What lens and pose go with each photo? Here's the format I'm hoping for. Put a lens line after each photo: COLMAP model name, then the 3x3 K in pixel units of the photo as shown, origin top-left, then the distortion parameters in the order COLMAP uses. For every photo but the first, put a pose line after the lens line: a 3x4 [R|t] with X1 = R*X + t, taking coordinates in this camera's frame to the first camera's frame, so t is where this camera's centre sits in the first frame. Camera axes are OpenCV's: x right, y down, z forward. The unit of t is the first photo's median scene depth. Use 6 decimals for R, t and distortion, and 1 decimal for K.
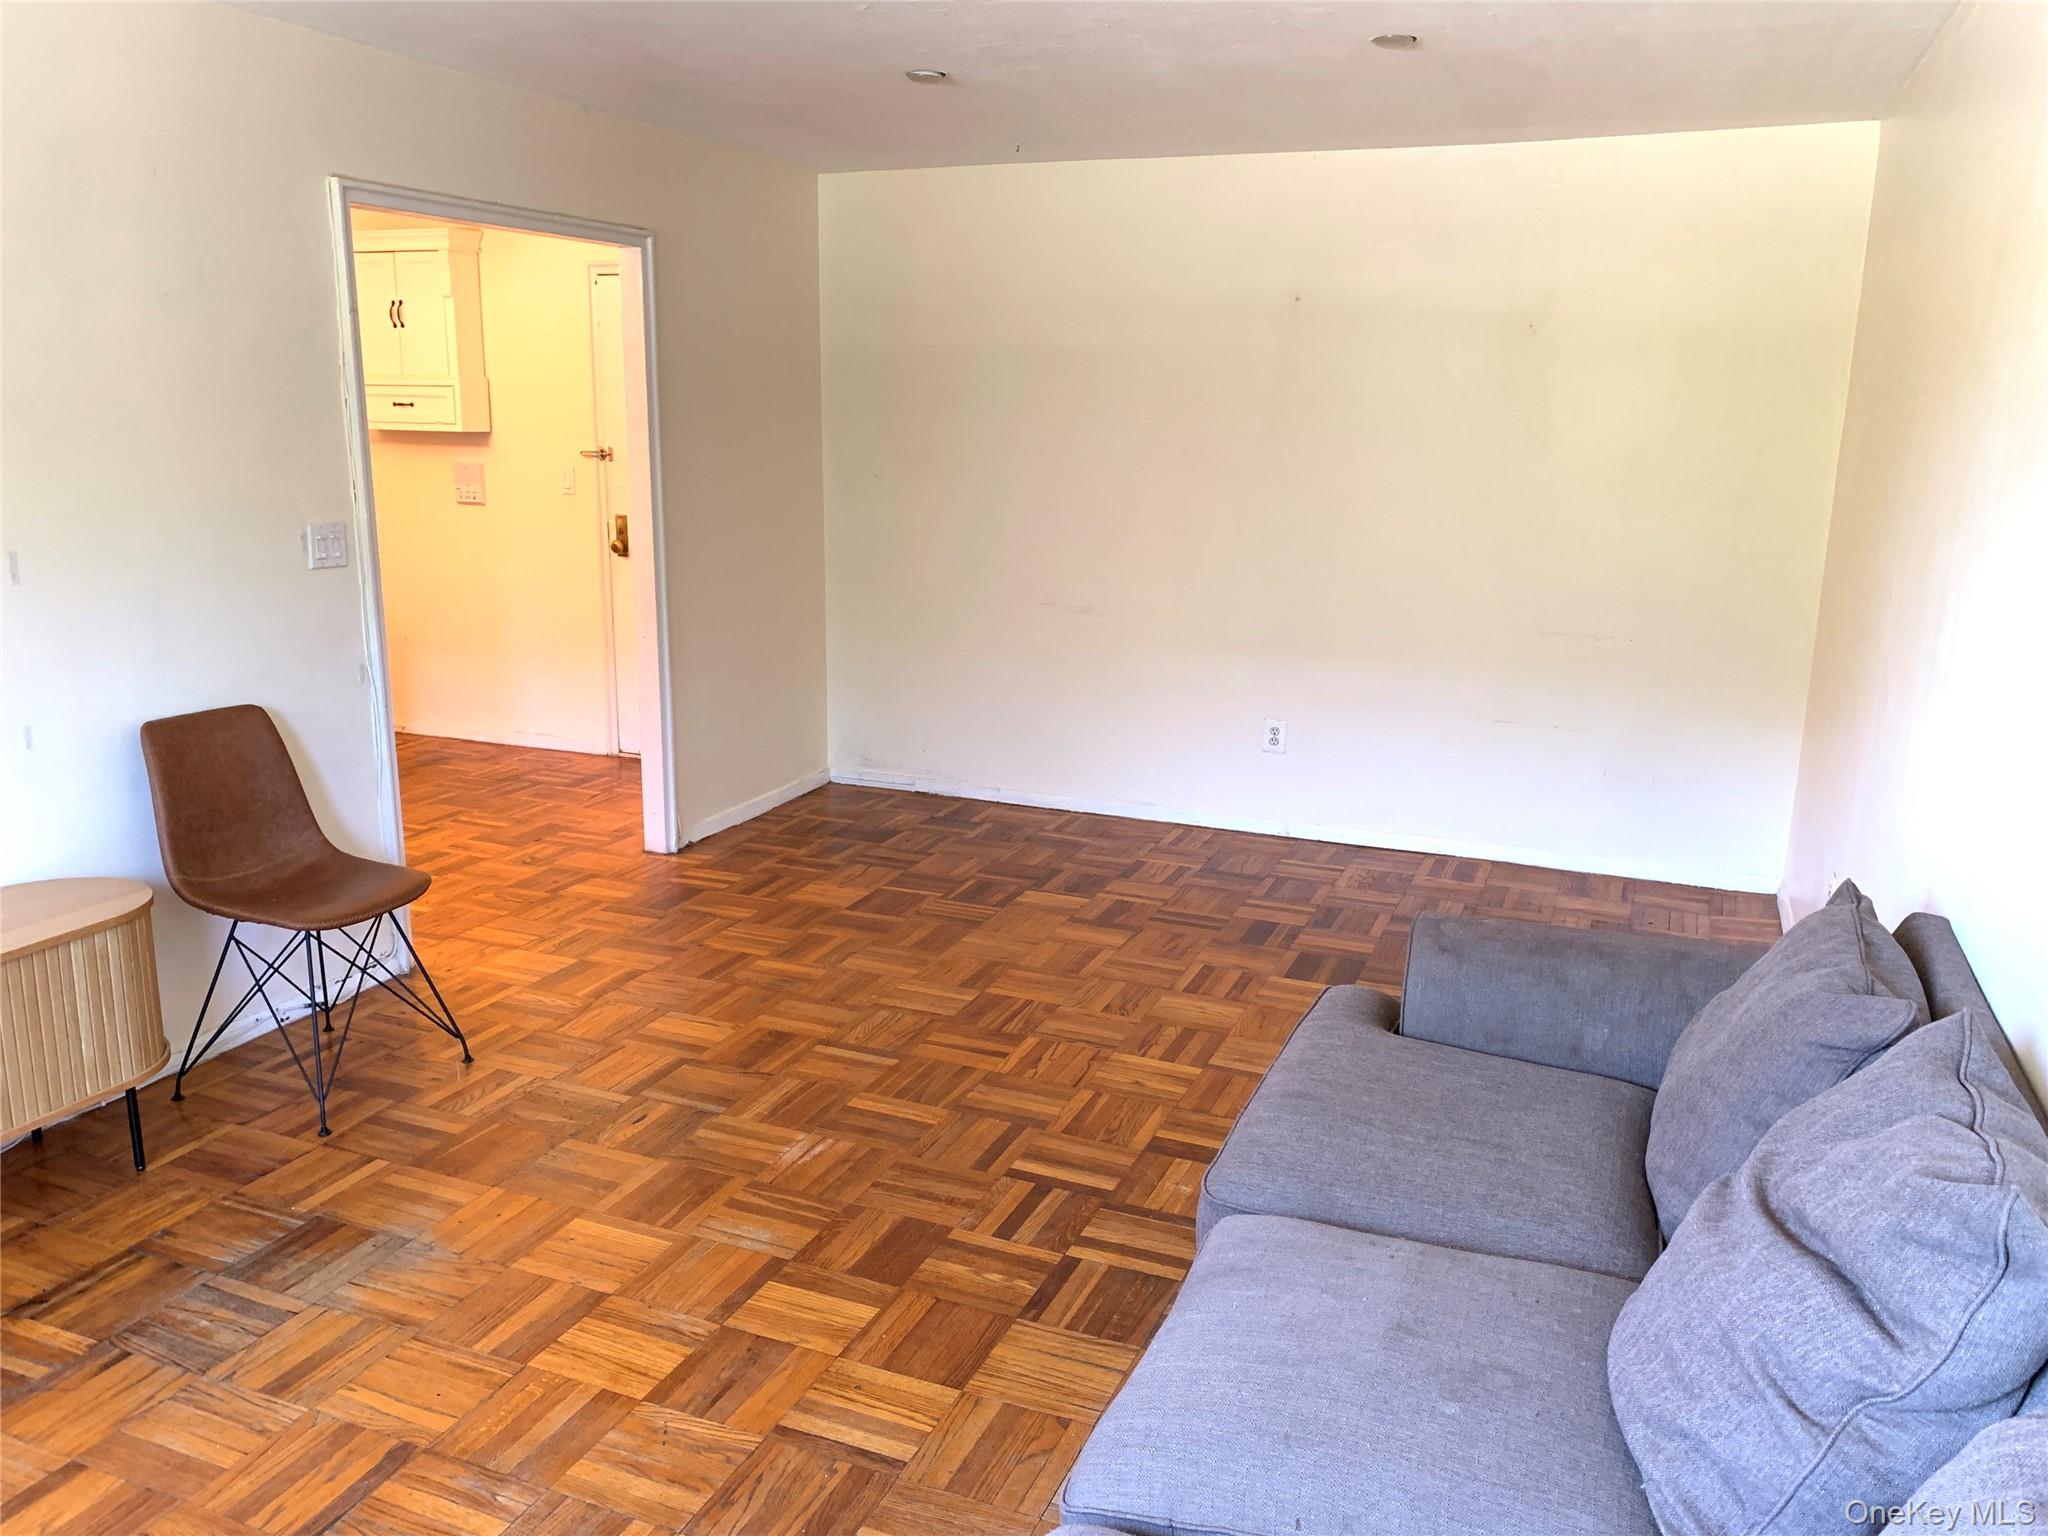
lens RADIAL K [[1562.2, 0, 1024.0], [0, 1562.2, 768.0], [0, 0, 1]] dist [-0.000551, 0.000489]
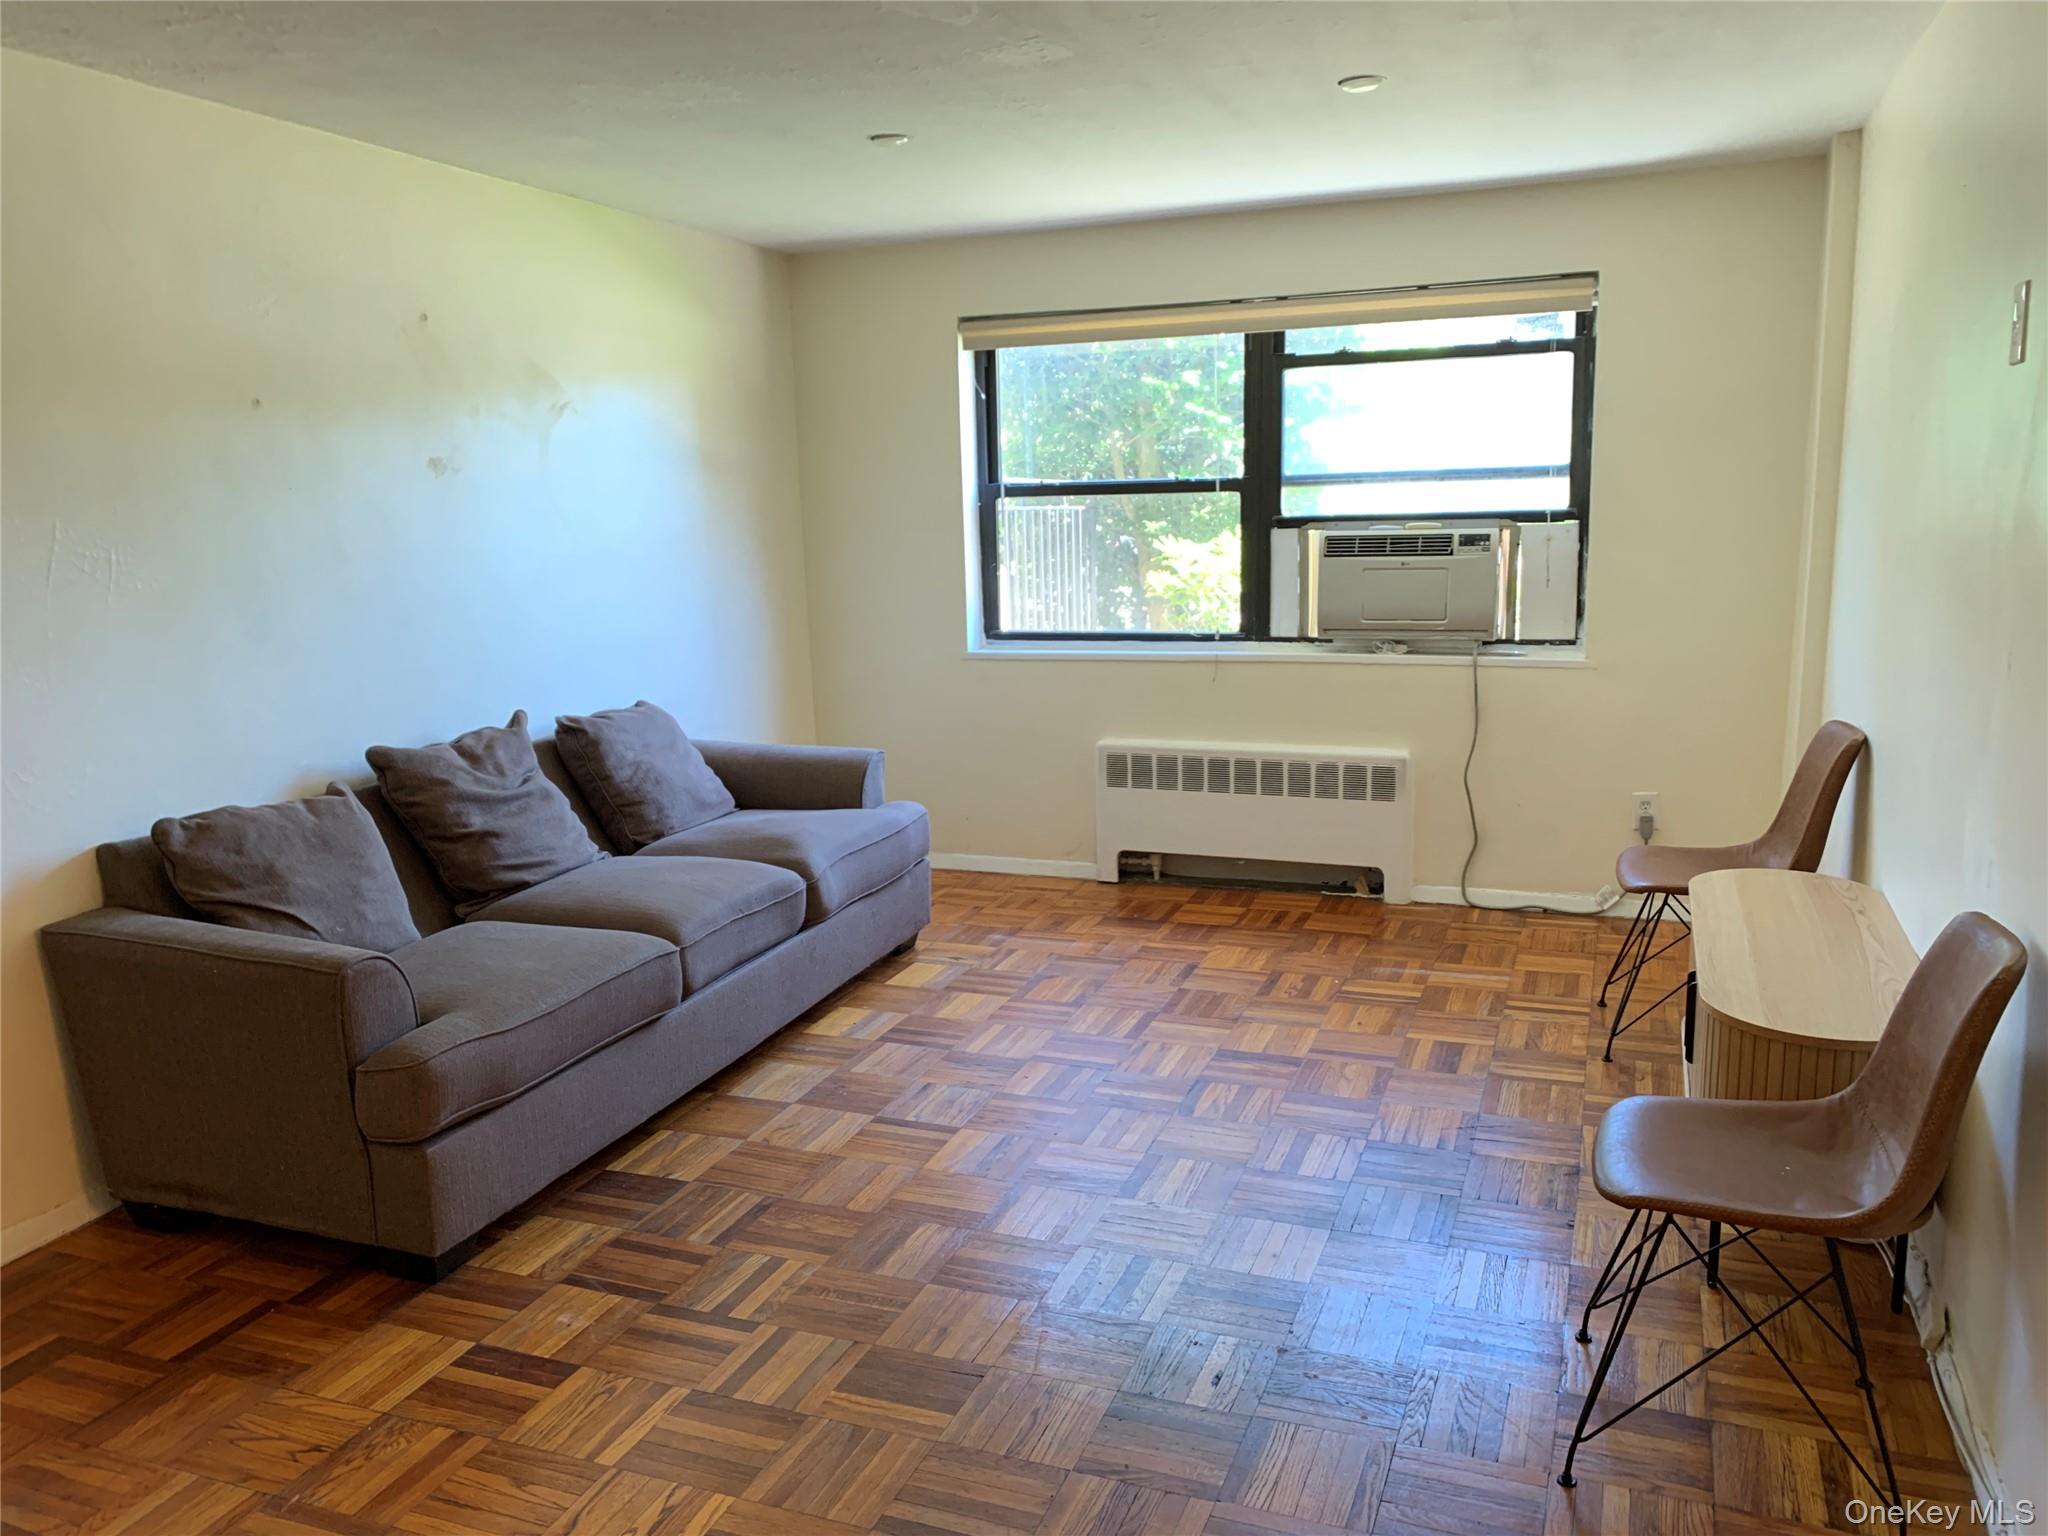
lens RADIAL K [[1562.2, 0, 1024.0], [0, 1562.2, 768.0], [0, 0, 1]] dist [-0.000551, 0.000489]
pose [[-0.999618, 0.015790, -0.022705, -0.148093], [0.005516, 0.918318, 0.395805, -0.380407], [0.027100, 0.395529, -0.918054, 1.706679]]
